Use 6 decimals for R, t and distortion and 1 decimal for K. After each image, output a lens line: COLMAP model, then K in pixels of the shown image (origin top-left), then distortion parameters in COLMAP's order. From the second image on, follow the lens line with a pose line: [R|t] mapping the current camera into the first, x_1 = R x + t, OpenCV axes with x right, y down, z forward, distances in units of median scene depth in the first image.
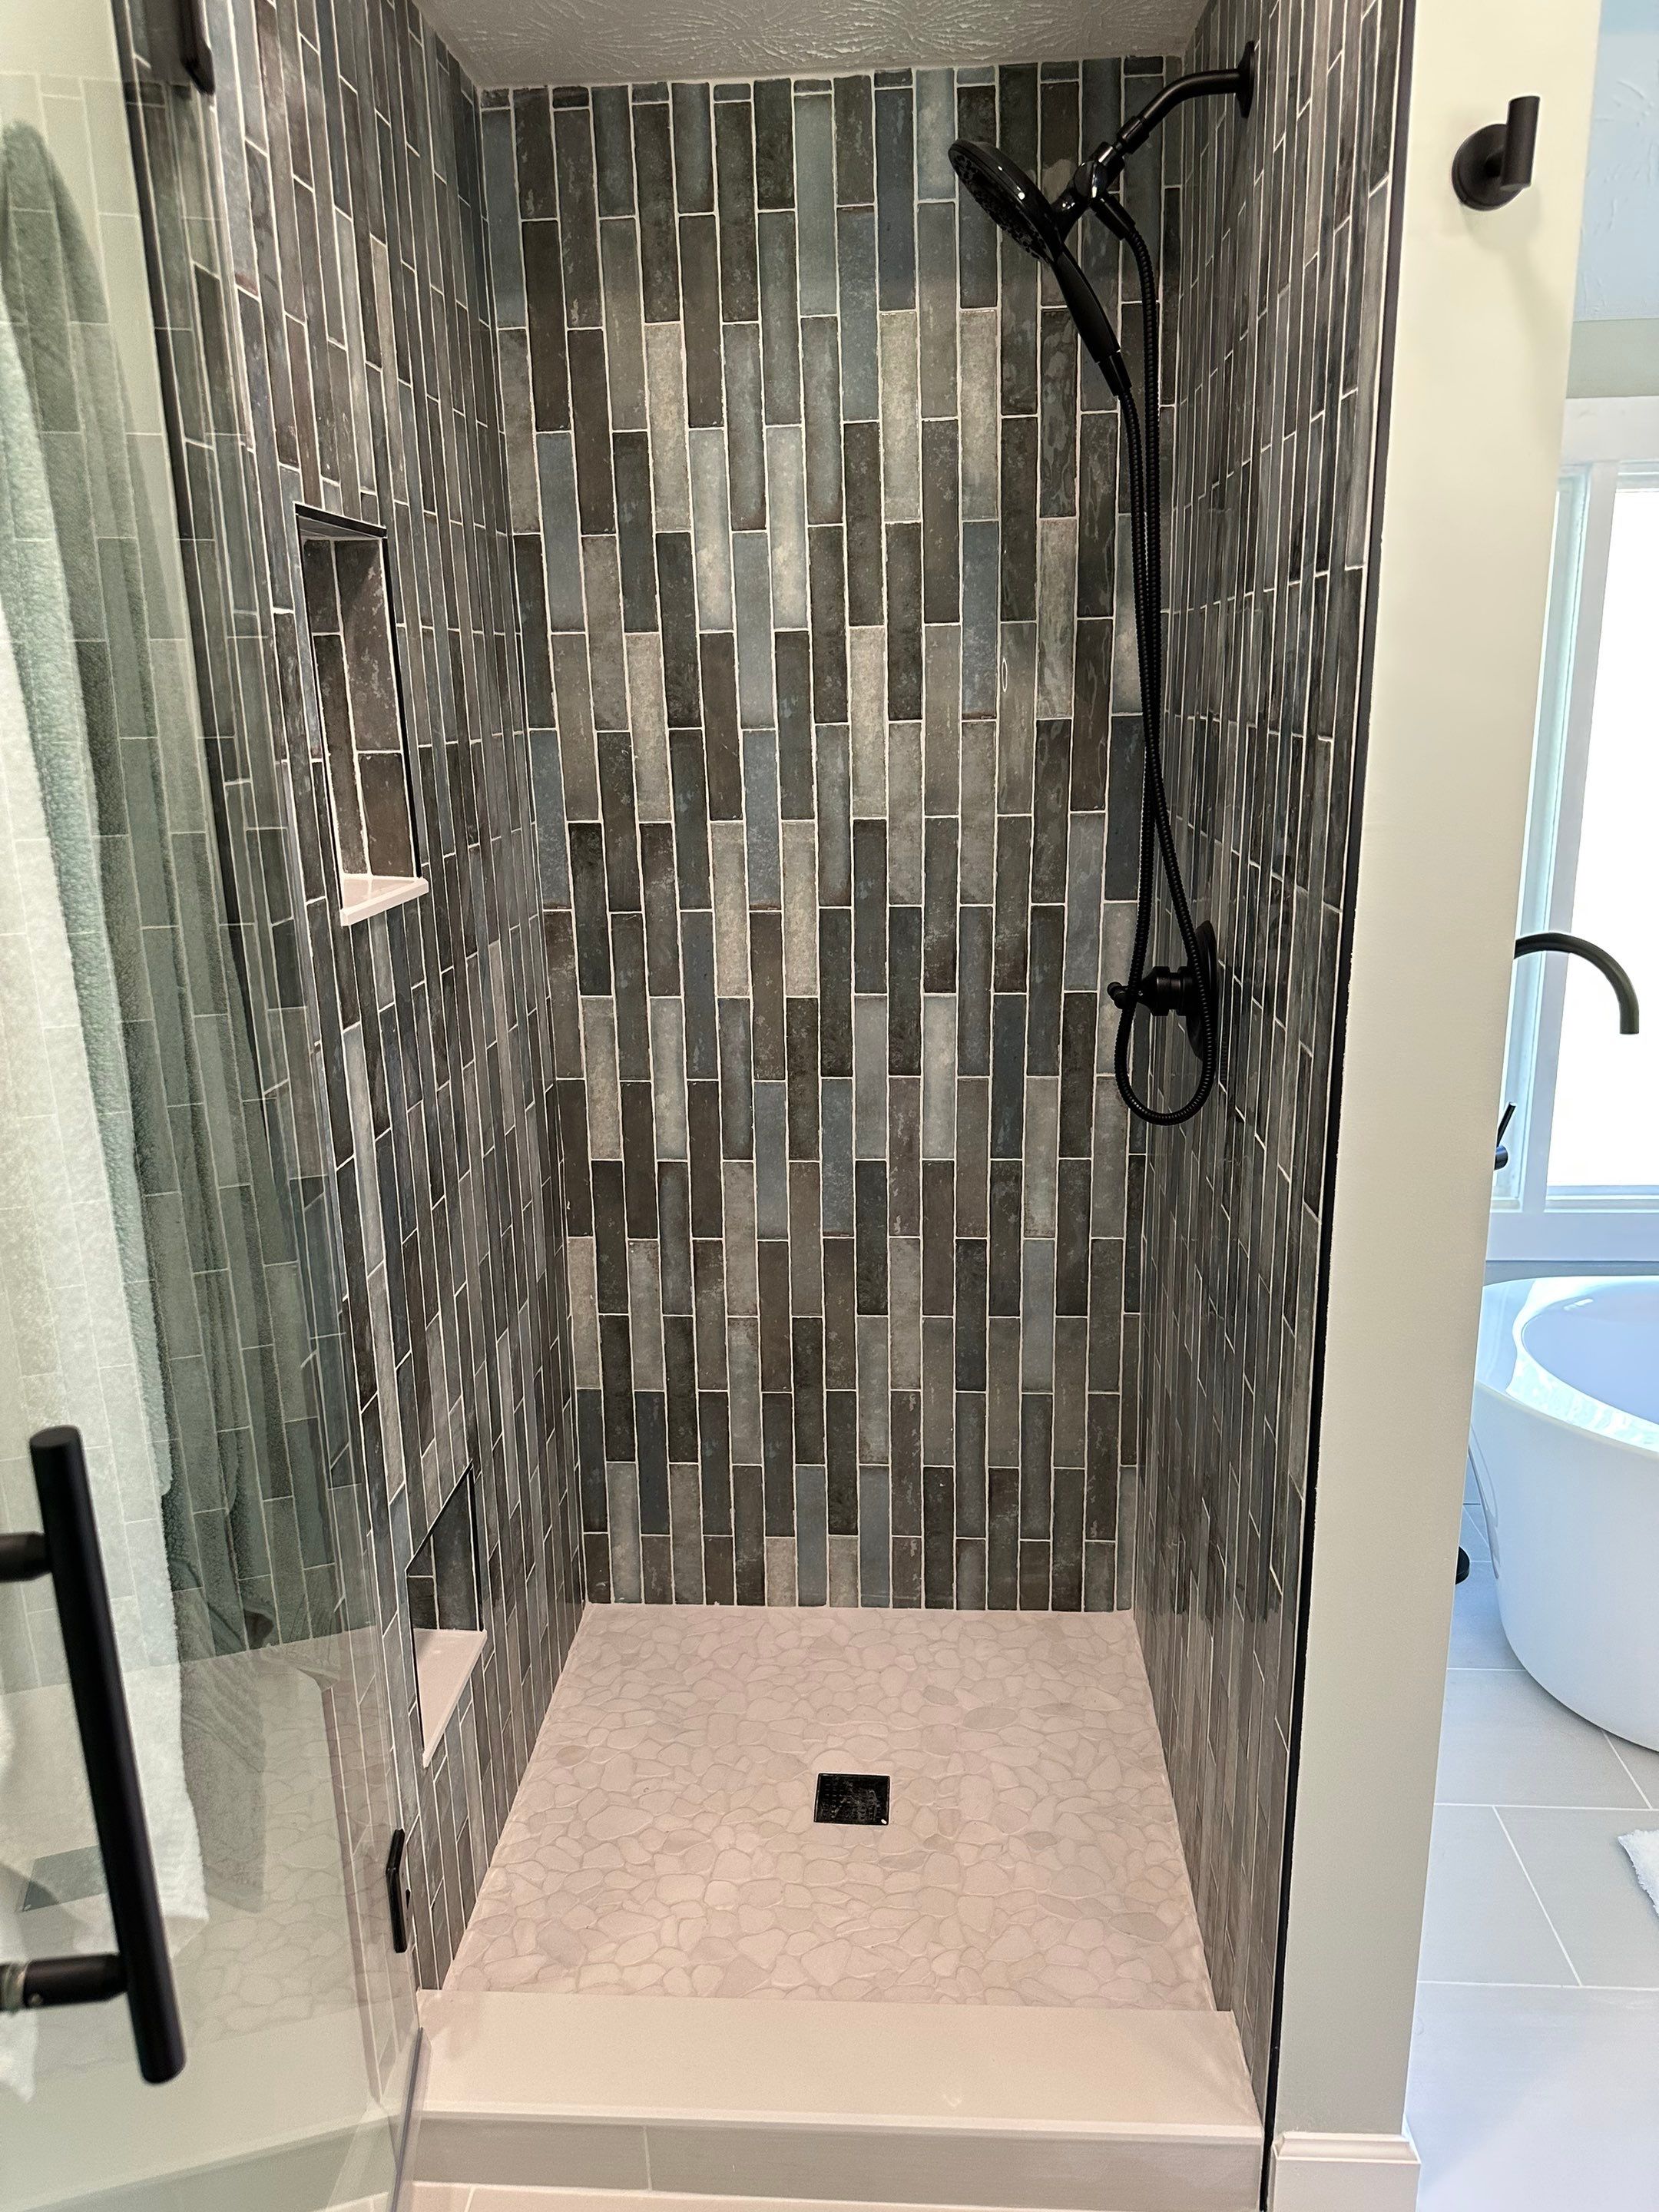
lens RADIAL K [[1585.2, 0, 841.3], [0, 1585.2, 1129.2], [0, 0, 1]] dist [0.048135, -0.056337]
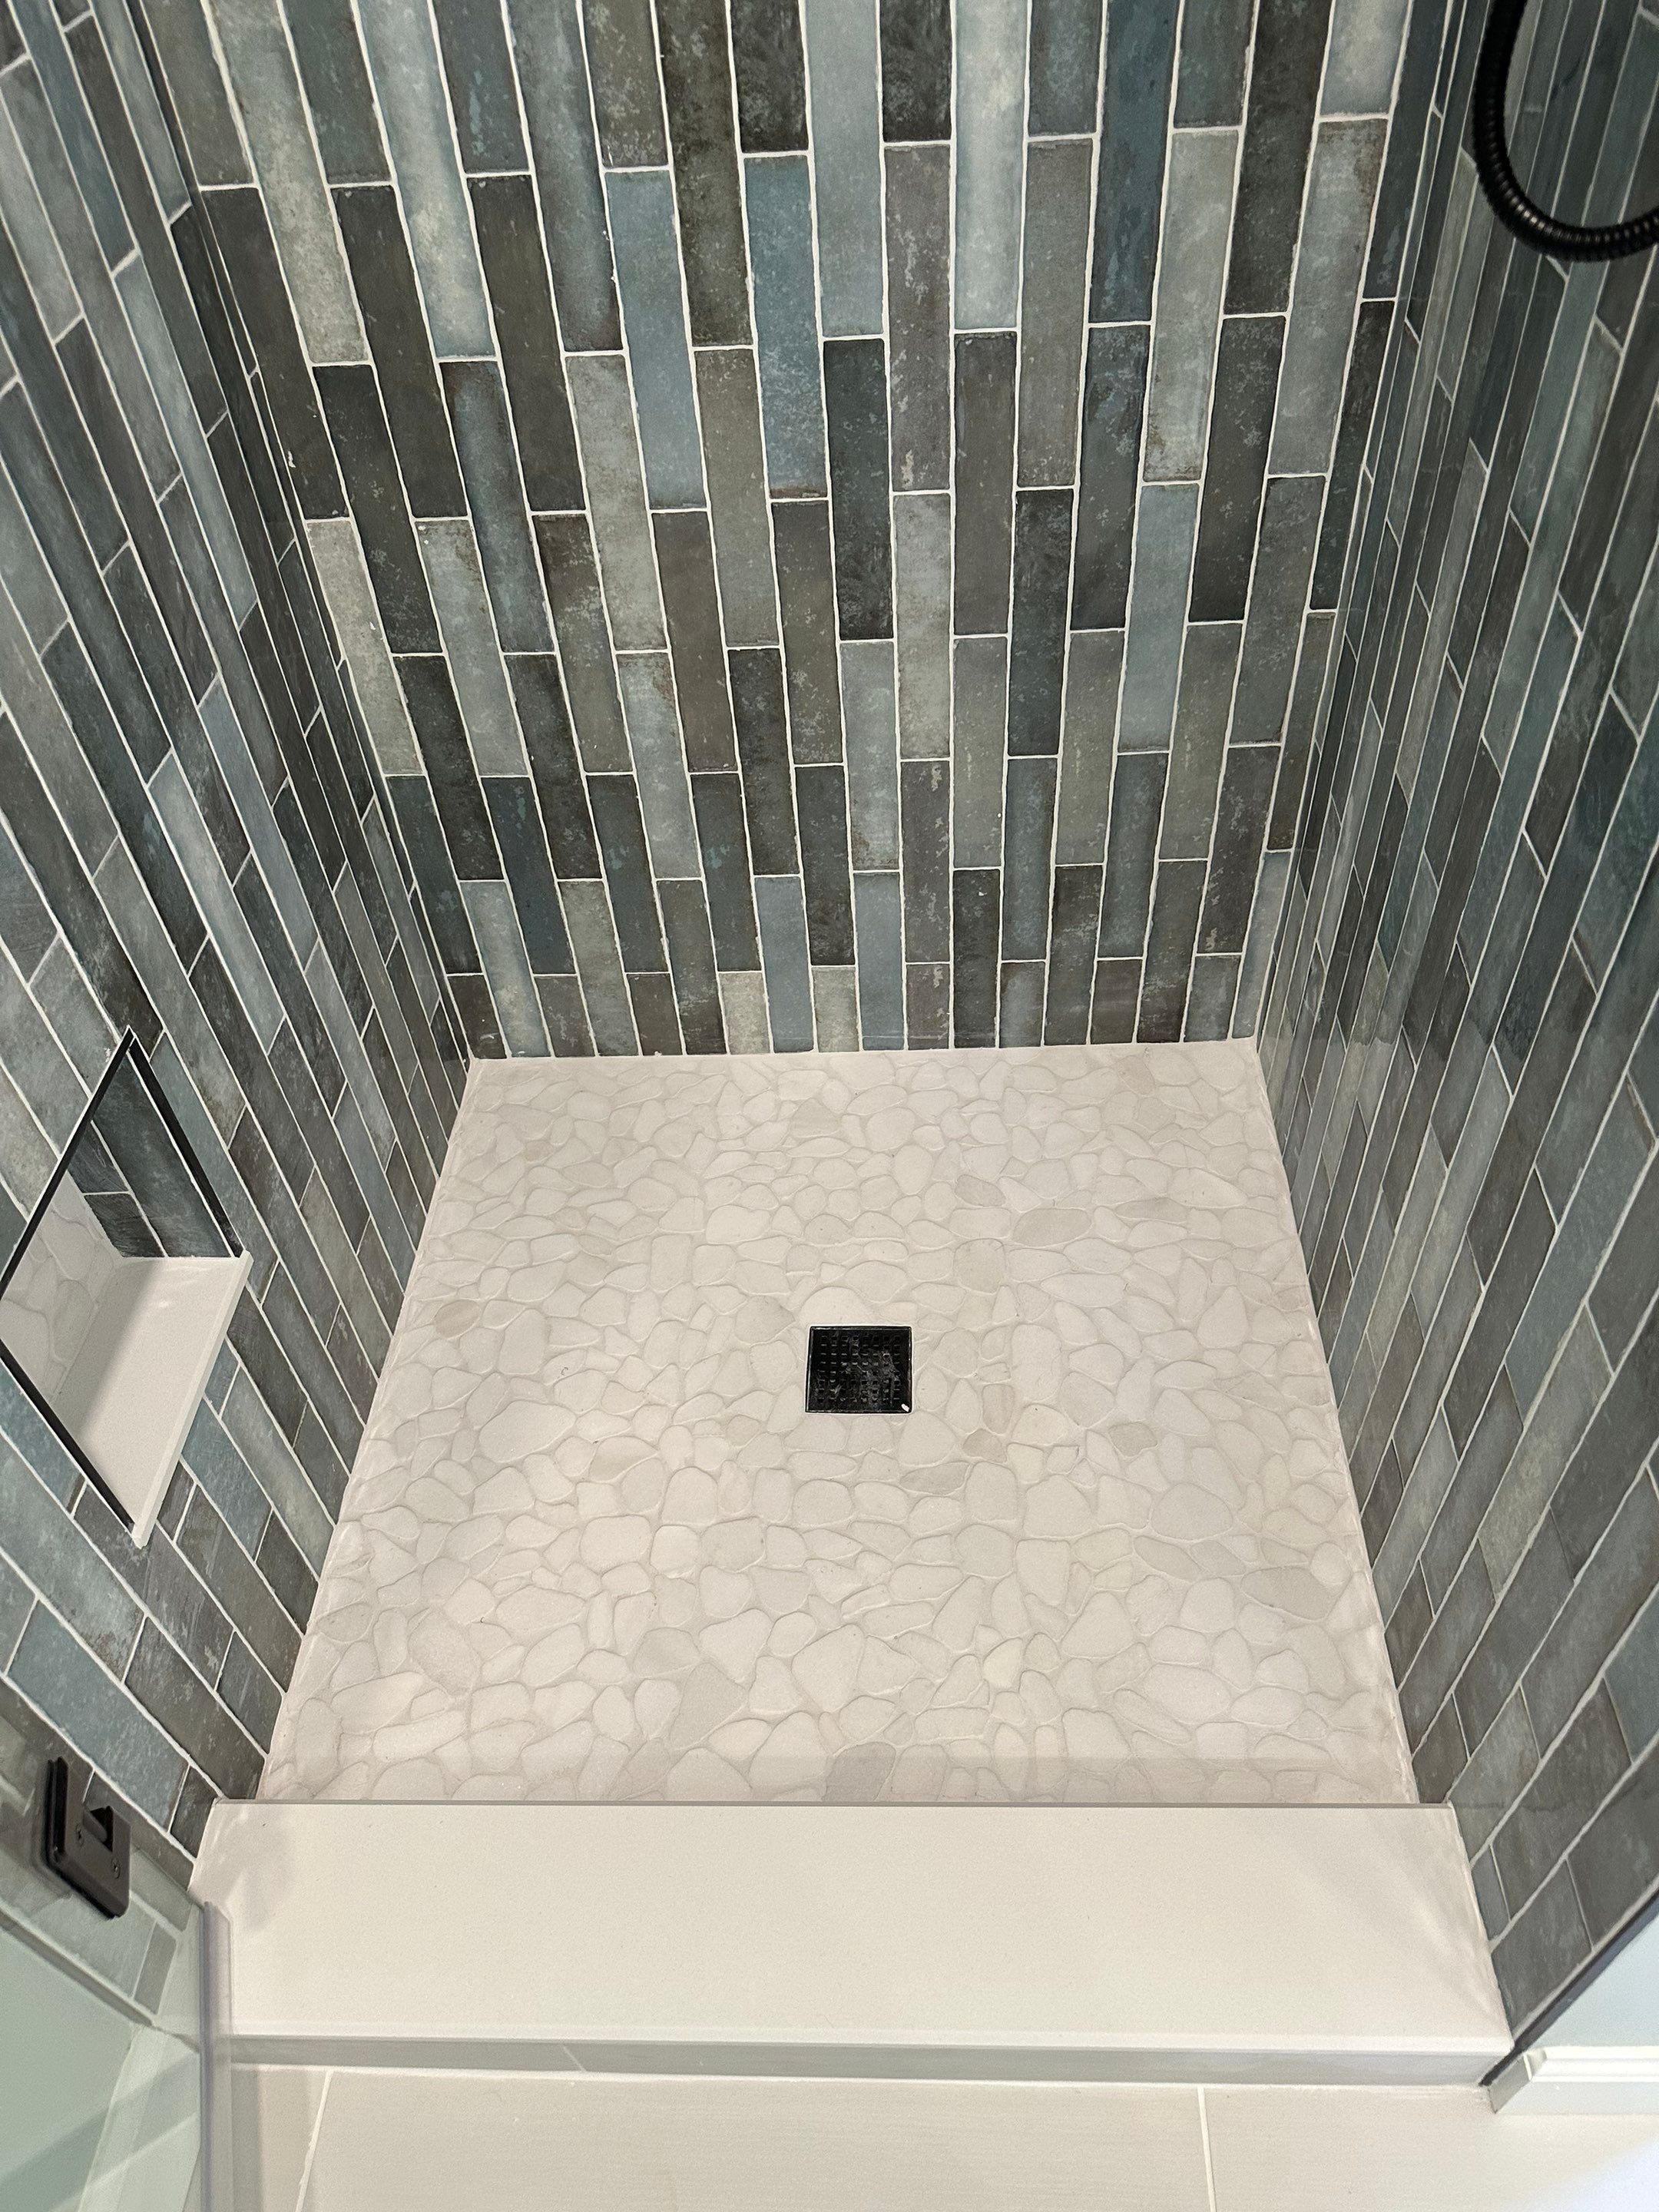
lens RADIAL K [[1500.6, 0, 827.2], [0, 1500.6, 1095.4], [0, 0, 1]] dist [0.031312, -0.050542]
pose [[0.998947, -0.040001, -0.022487, 0.012255], [0.045887, 0.865623, 0.498589, -0.012815], [-0.000479, -0.499095, 0.866547, 0.485627]]
